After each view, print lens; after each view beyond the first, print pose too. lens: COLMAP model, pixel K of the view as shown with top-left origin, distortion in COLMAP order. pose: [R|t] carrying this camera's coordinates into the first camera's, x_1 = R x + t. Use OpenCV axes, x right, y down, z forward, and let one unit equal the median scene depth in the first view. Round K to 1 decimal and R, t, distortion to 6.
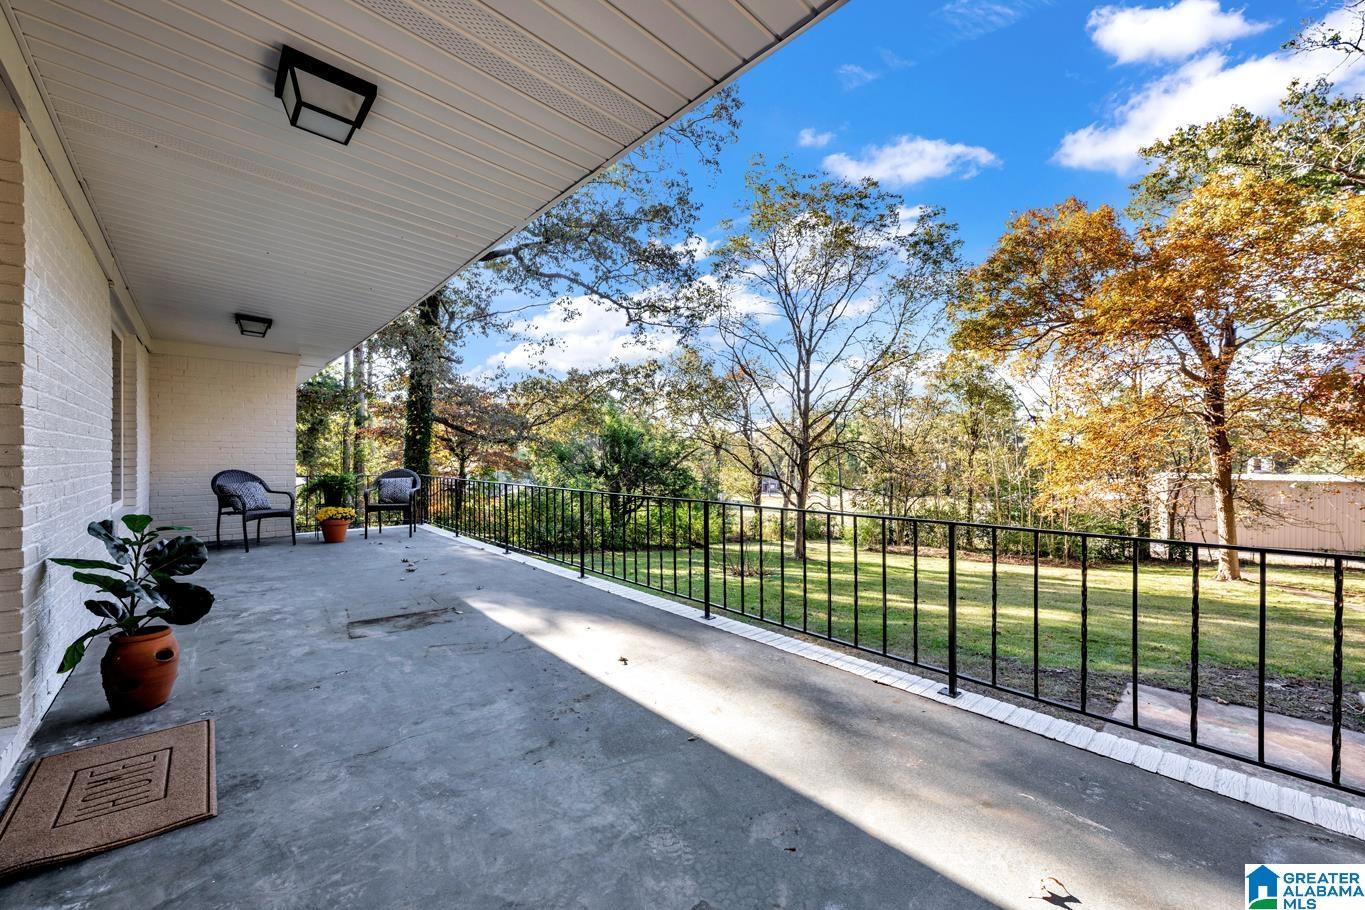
lens RADIAL K [[540.0, 0, 682.5], [0, 540.0, 455.0], [0, 0, 1]] dist [-0.000276, -0.000111]
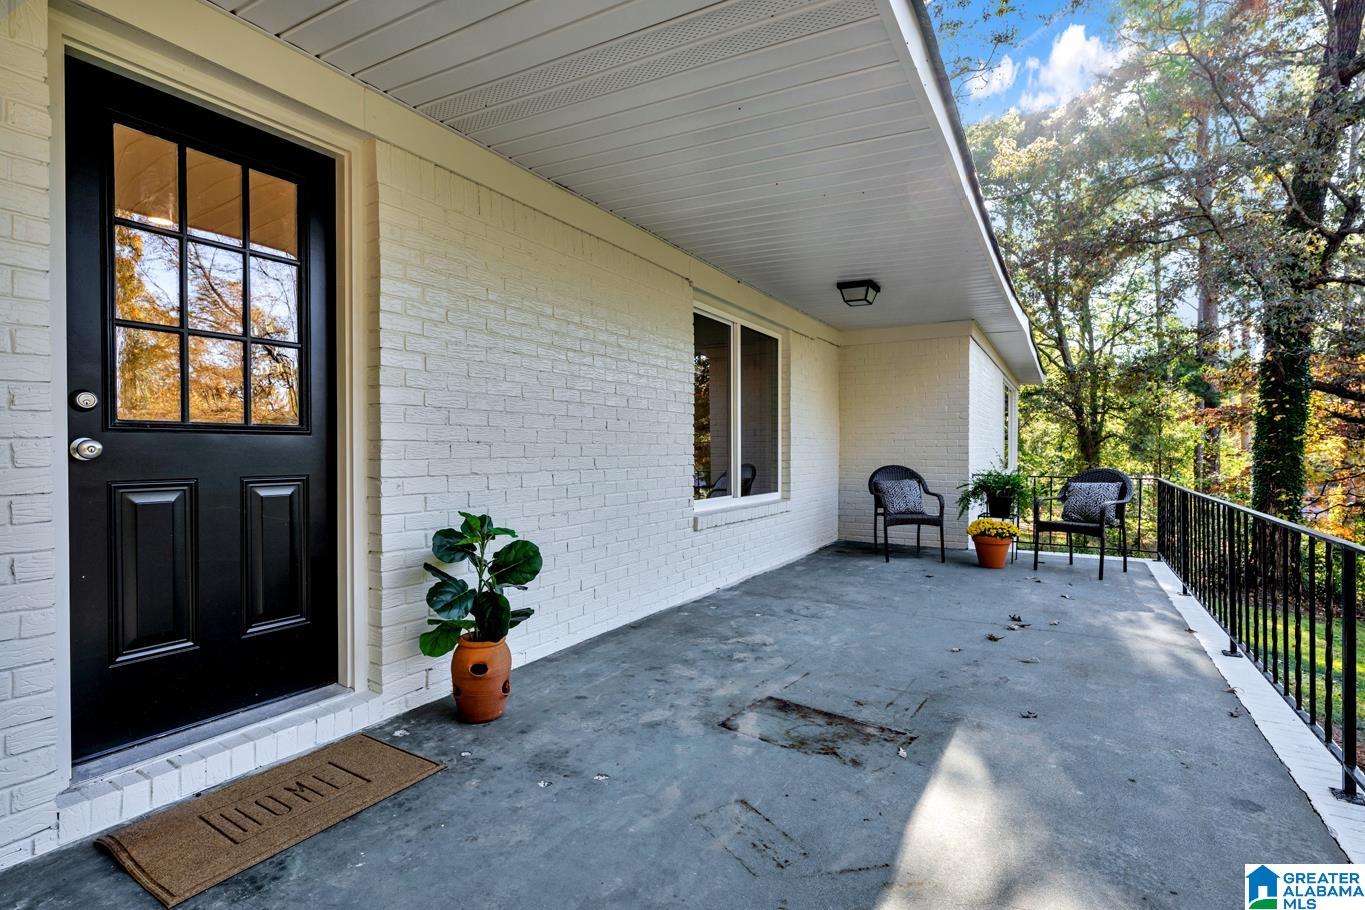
lens RADIAL K [[647.4, 0, 682.5], [0, 647.4, 455.0], [0, 0, 1]] dist [0.001496, 0.000018]
pose [[0.300358, 0.005518, -0.953811, 0.112735], [0.005335, 0.999958, 0.007465, 0.003417], [0.953812, -0.007331, 0.300315, 0.642543]]
